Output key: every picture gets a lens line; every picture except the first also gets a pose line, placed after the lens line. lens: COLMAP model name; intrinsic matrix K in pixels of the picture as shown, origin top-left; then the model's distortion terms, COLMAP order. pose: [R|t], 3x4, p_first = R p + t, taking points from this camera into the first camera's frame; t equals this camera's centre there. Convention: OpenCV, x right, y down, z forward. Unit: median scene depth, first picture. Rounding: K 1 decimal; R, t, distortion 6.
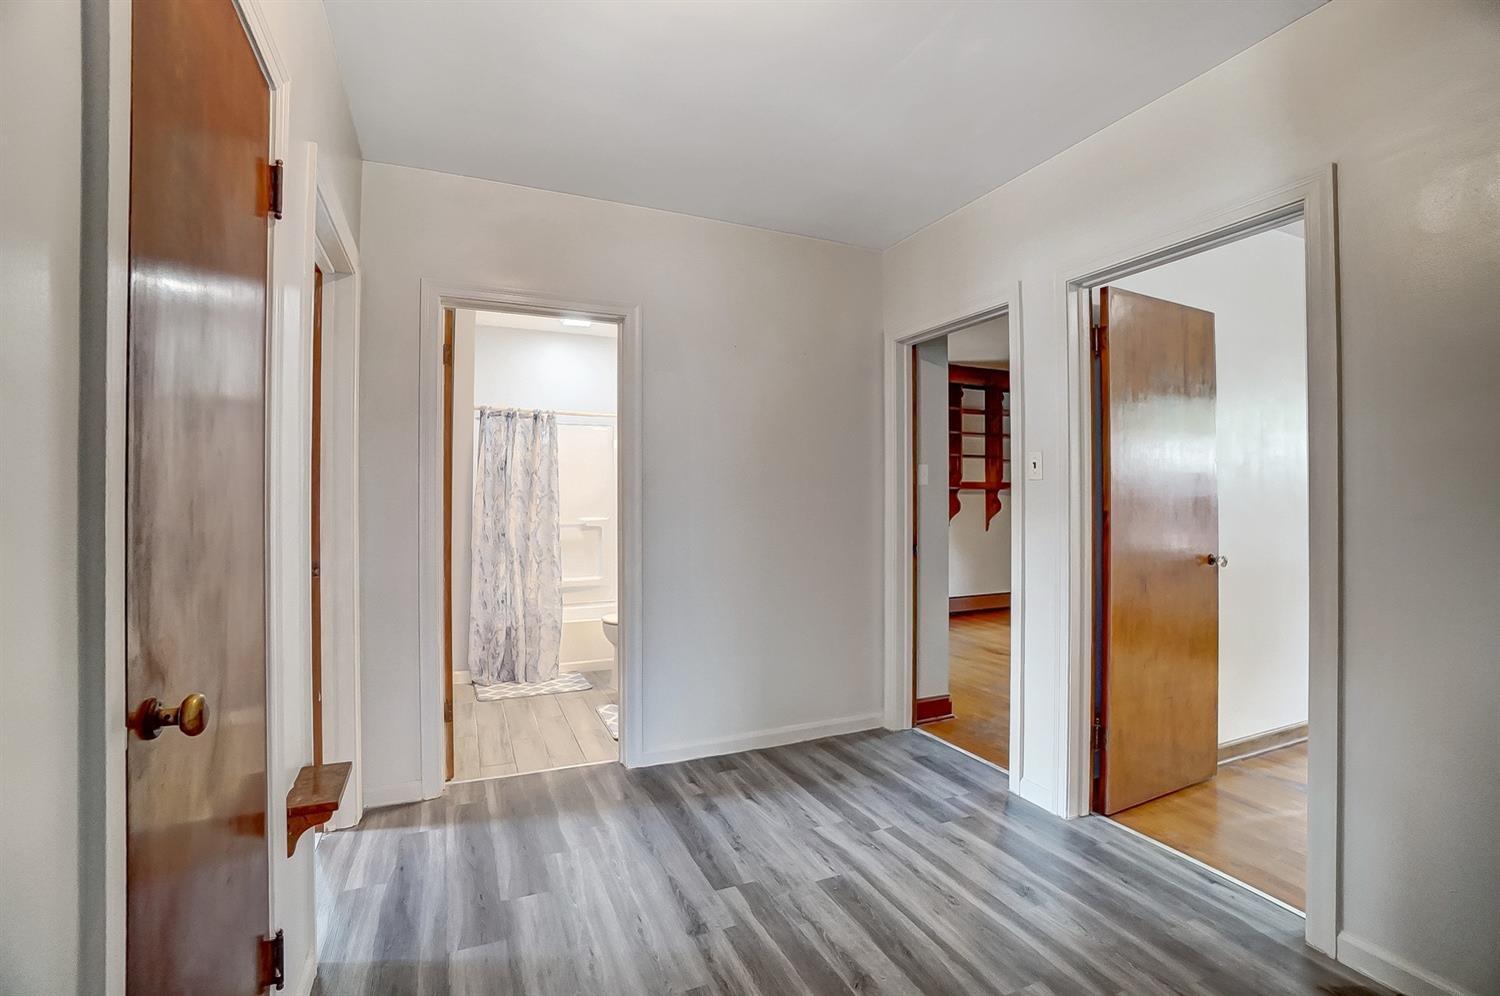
lens RADIAL K [[660.8, 0, 750.2], [0, 660.8, 496.6], [0, 0, 1]] dist [-0.011547, 0.001574]
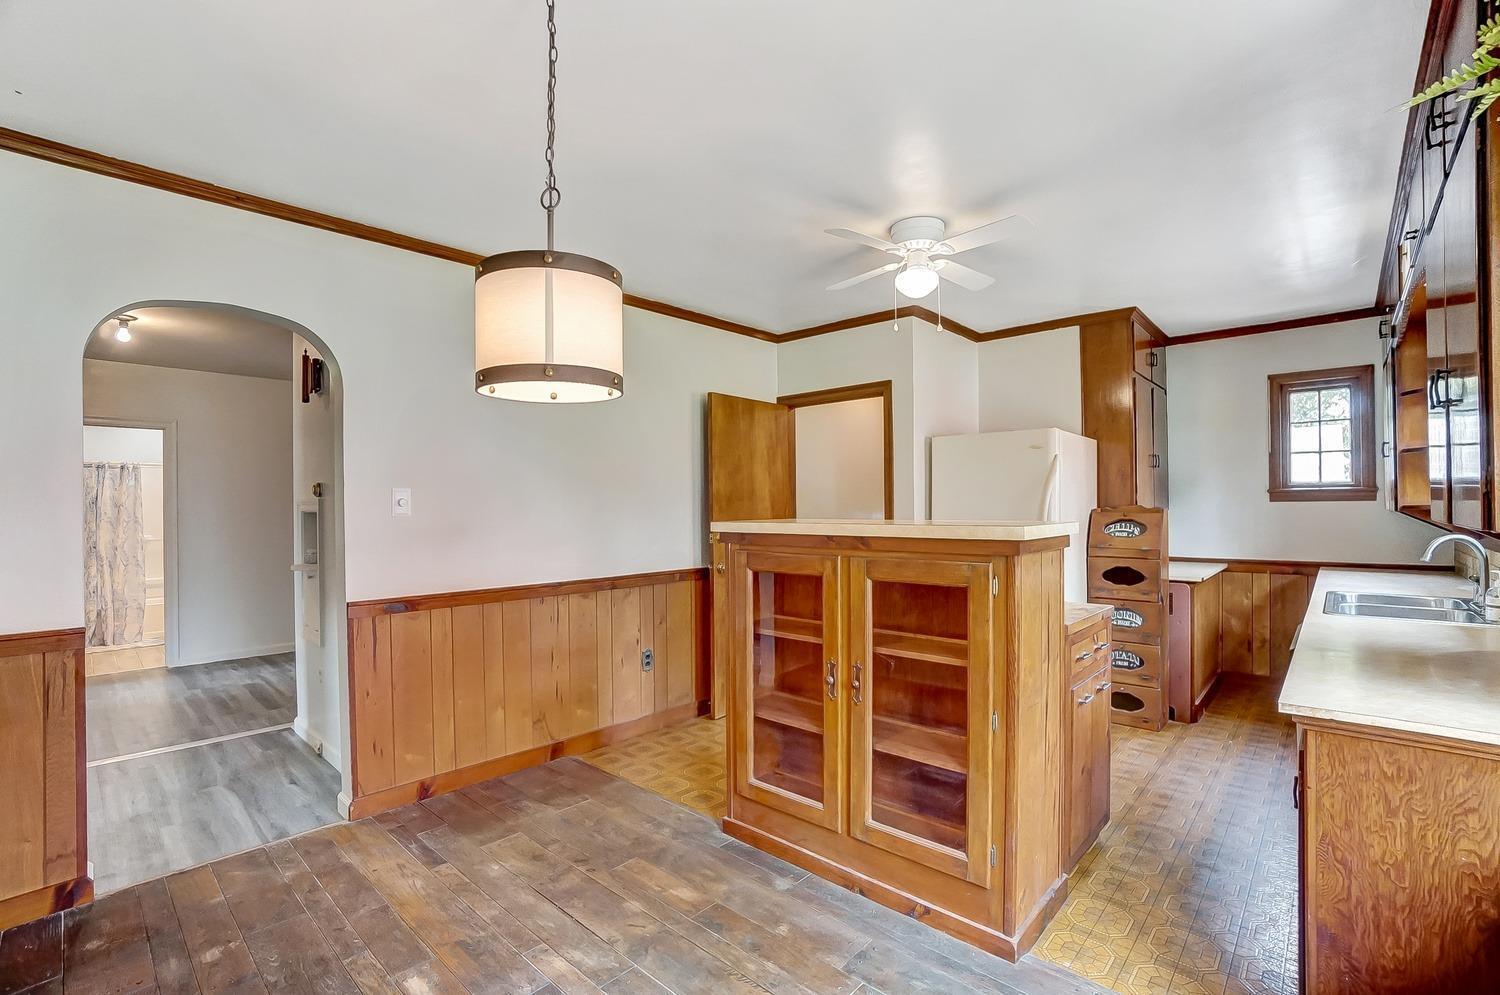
lens RADIAL K [[660.8, 0, 747.6], [0, 660.8, 501.8], [0, 0, 1]] dist [-0.011547, 0.001574]
pose [[0.927873, -0.004019, 0.372875, 0.436790], [0.005101, 0.999985, -0.001915, -0.033718], [-0.372862, 0.003678, 0.927880, -0.905166]]
